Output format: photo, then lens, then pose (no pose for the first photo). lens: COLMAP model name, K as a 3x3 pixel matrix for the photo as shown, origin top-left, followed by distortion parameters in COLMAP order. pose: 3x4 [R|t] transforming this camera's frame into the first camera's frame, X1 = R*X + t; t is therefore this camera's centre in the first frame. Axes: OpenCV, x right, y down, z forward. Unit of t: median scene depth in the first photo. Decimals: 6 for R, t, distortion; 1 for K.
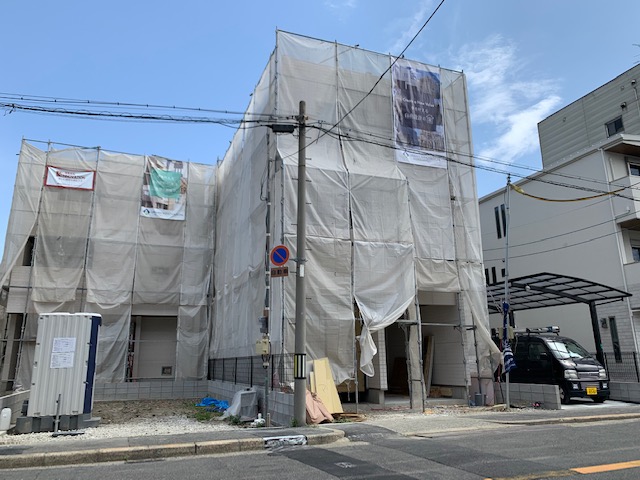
lens RADIAL K [[485.2, 0, 317.2], [0, 485.2, 241.6], [0, 0, 1]] dist [0.008803, -0.005032]
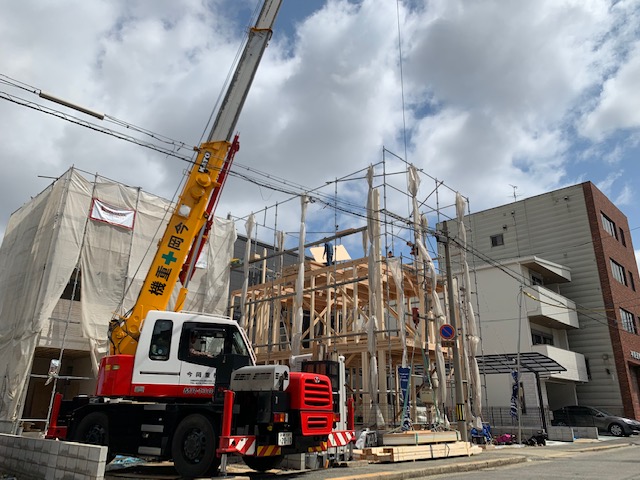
lens RADIAL K [[485.2, 0, 321.5], [0, 485.2, 240.4], [0, 0, 1]] dist [0.008803, -0.005032]
pose [[0.905430, 0.160270, 0.393078, -0.488696], [-0.121842, 0.985144, -0.121018, -0.008449], [-0.406634, 0.061680, 0.911507, -0.077233]]
